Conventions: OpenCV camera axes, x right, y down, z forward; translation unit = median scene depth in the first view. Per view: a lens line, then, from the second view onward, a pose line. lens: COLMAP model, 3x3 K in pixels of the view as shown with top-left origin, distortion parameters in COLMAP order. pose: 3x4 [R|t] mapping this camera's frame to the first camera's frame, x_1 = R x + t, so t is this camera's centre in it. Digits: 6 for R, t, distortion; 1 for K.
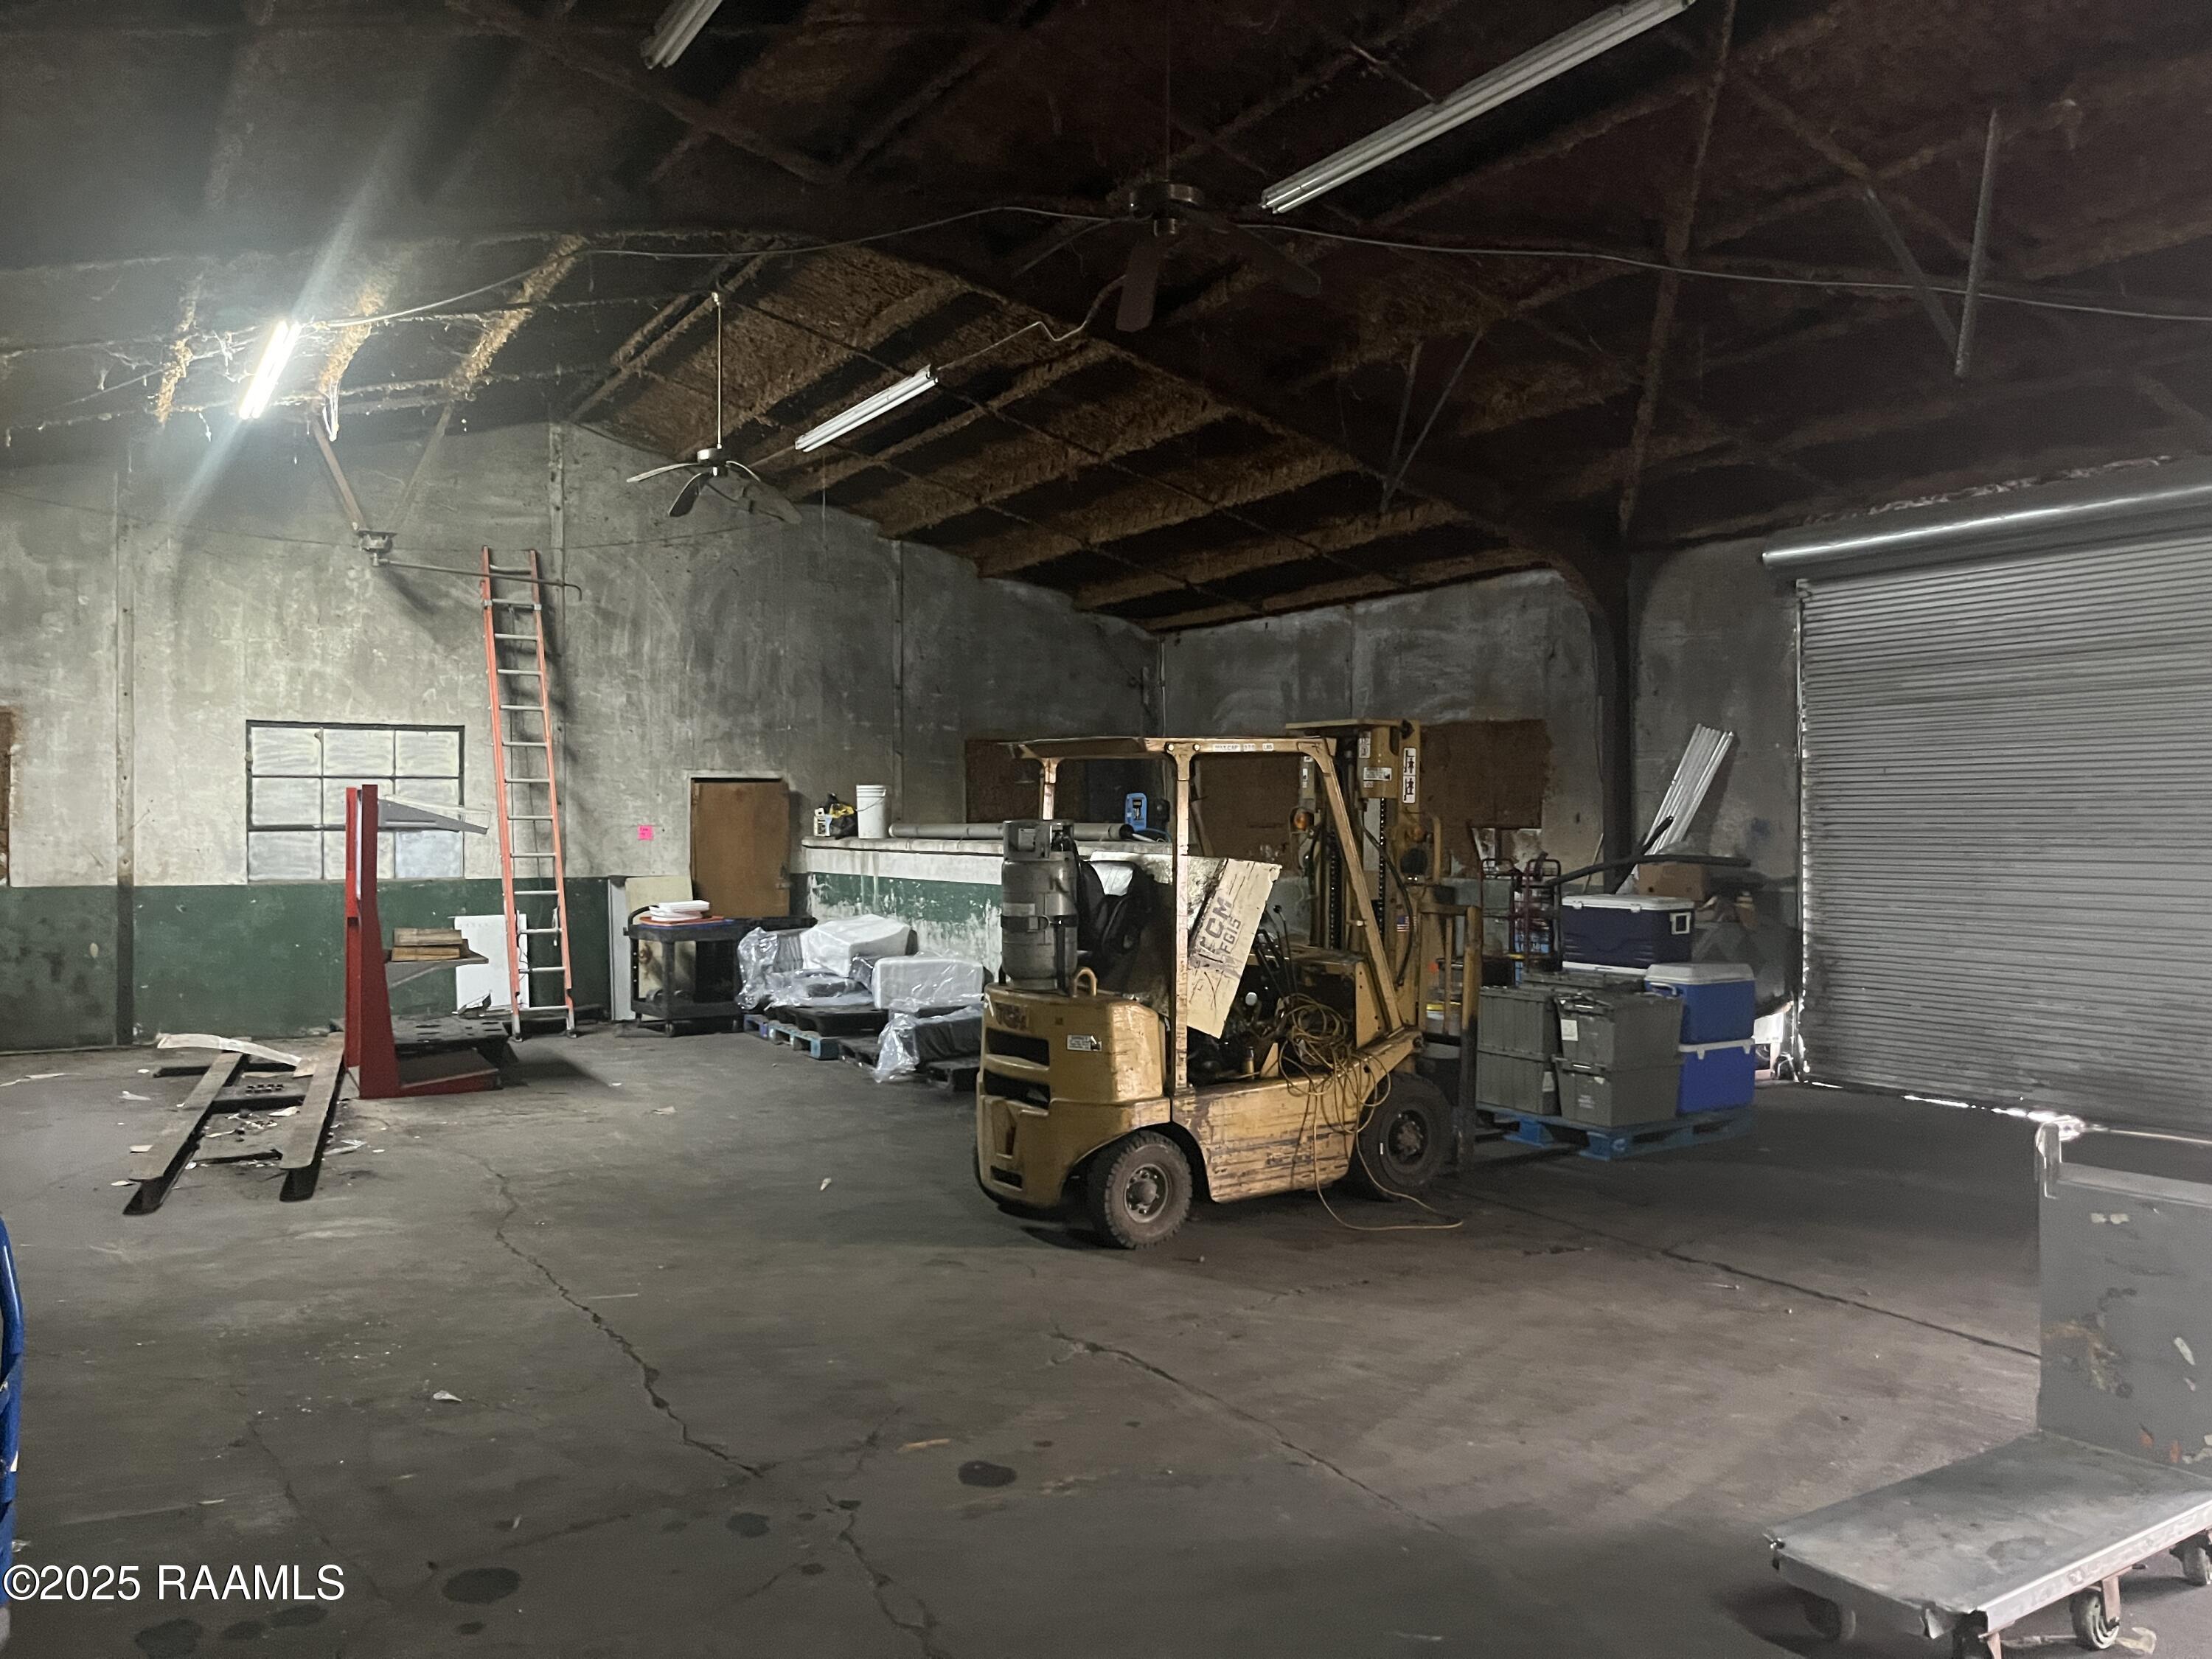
lens RADIAL K [[1676.5, 0, 1127.7], [0, 1676.5, 832.3], [0, 0, 1]] dist [0.060377, -0.088449]
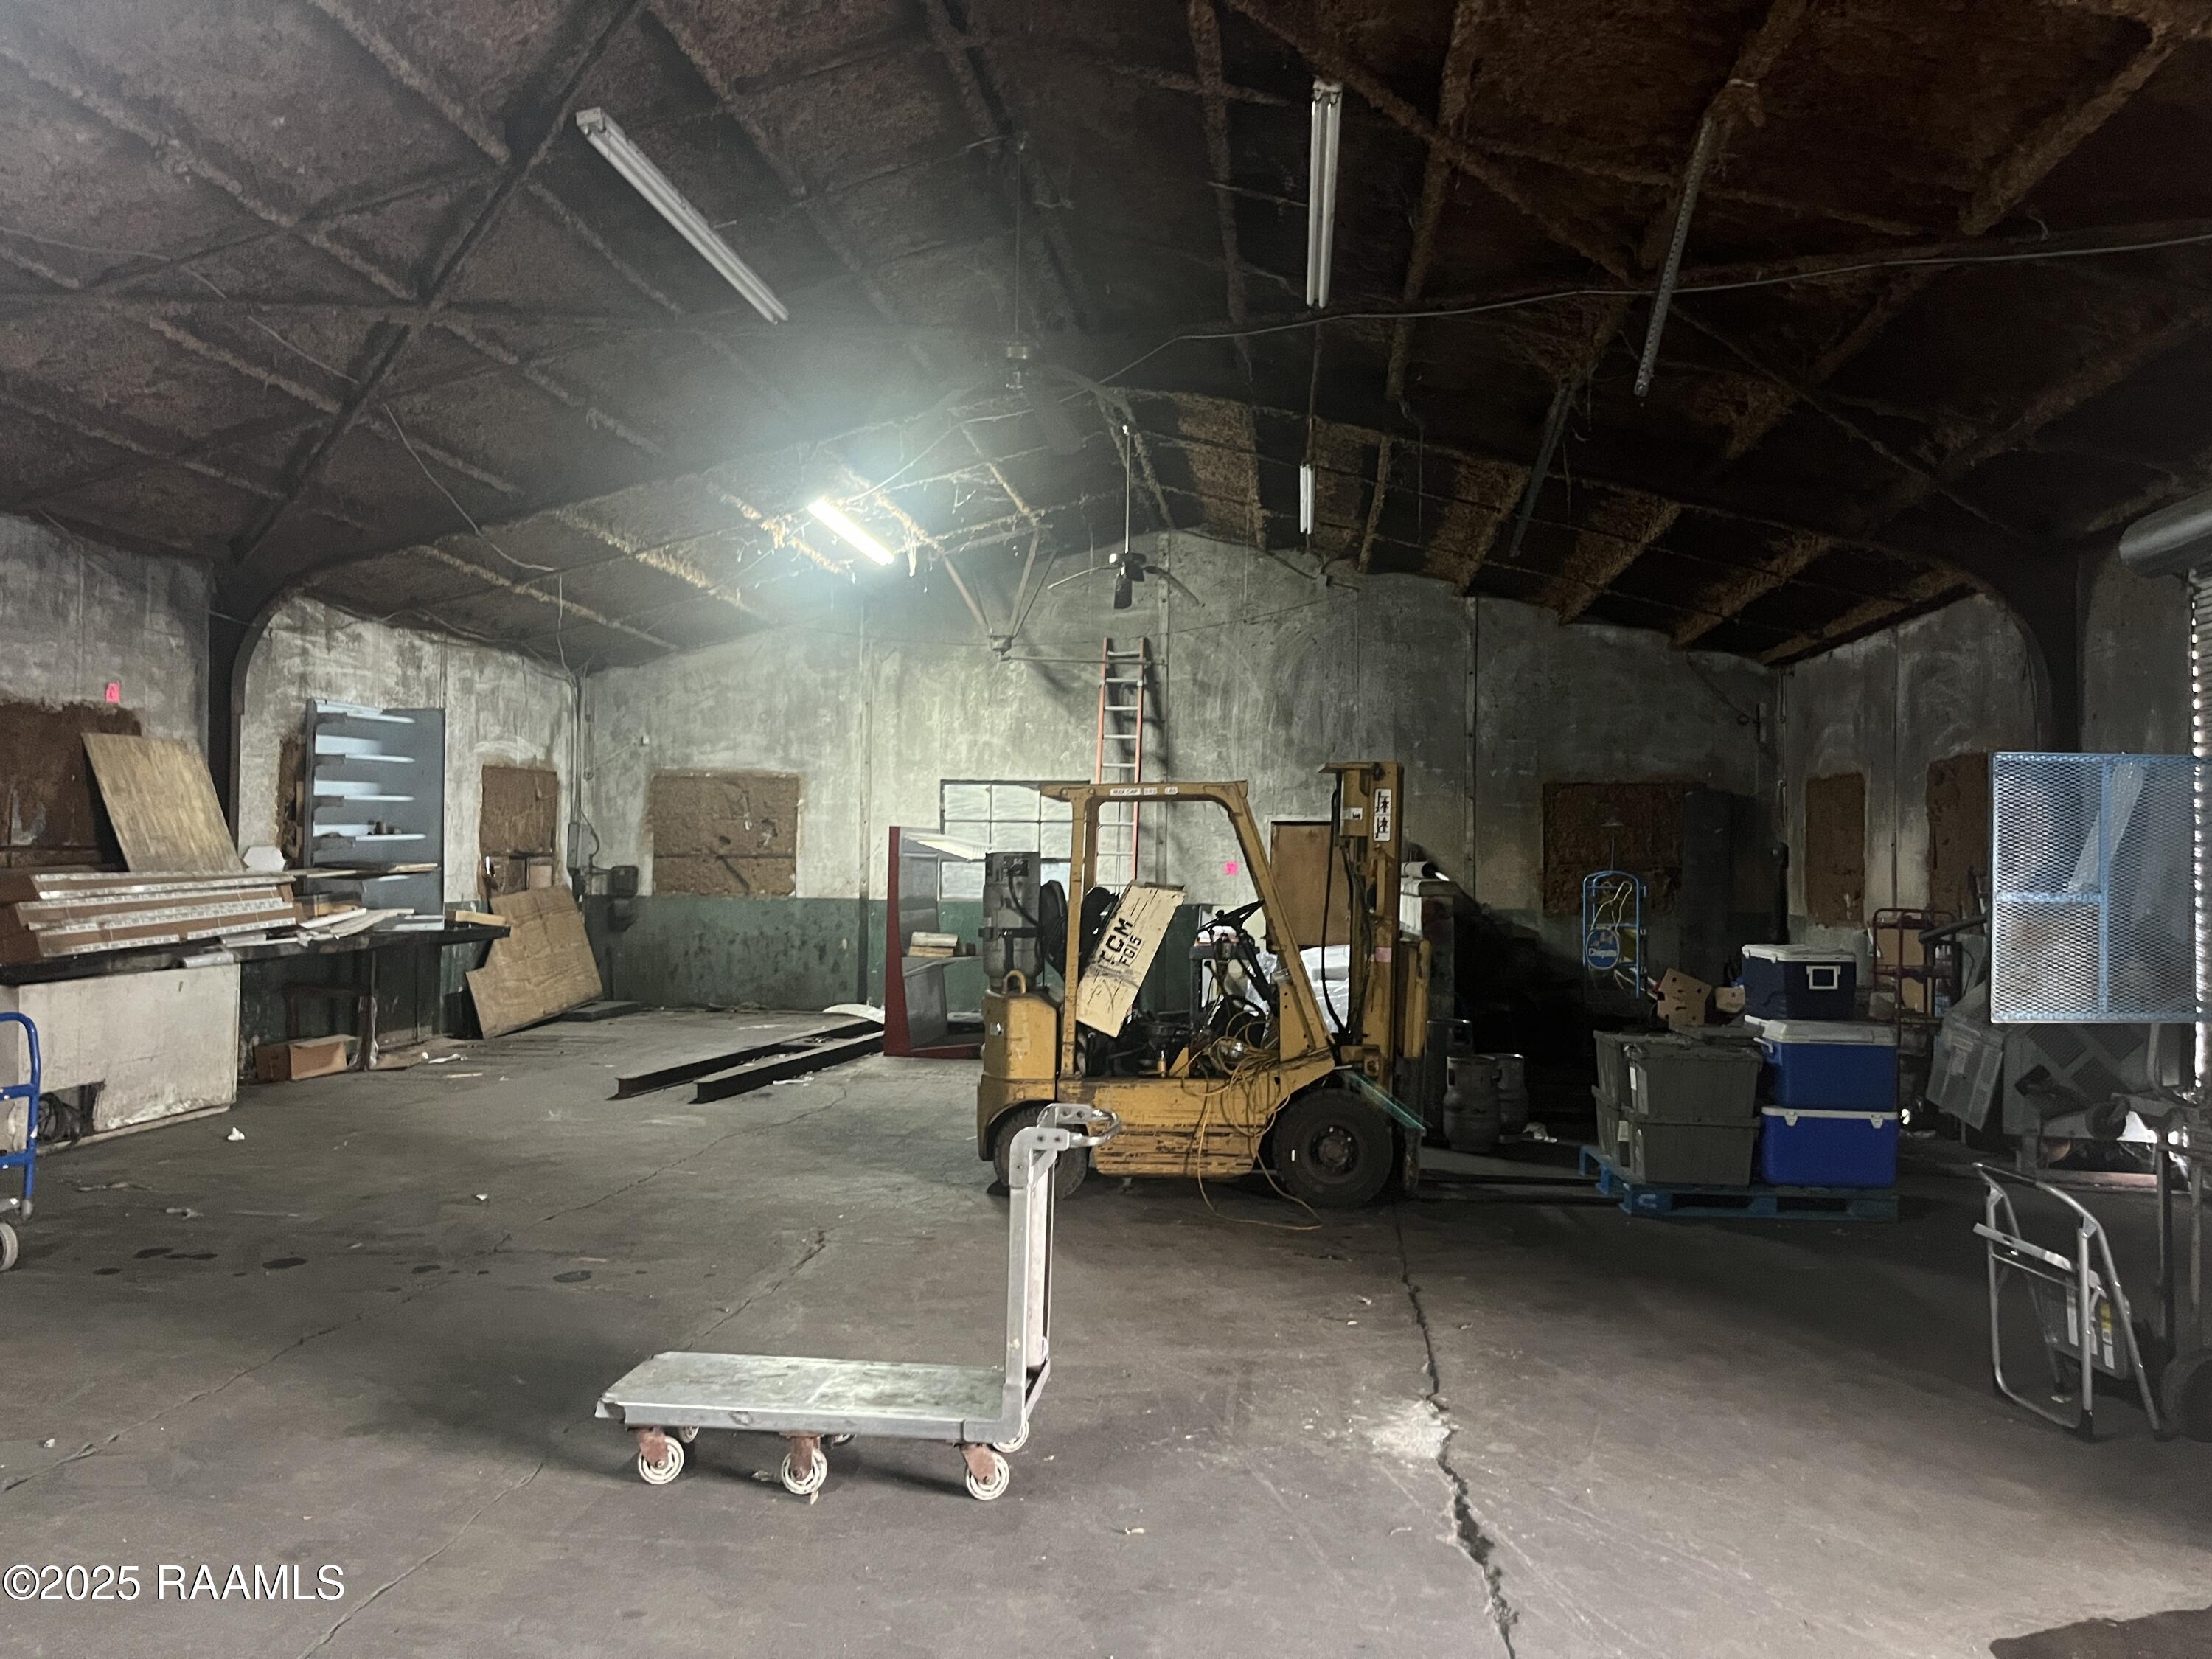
lens RADIAL K [[1676.5, 0, 1109.4], [0, 1676.5, 840.8], [0, 0, 1]] dist [0.060377, -0.088449]
pose [[0.777933, 0.004382, -0.628332, 0.425754], [-0.018707, 0.999694, -0.016189, 0.001887], [0.628069, 0.024348, 0.777777, 0.039361]]
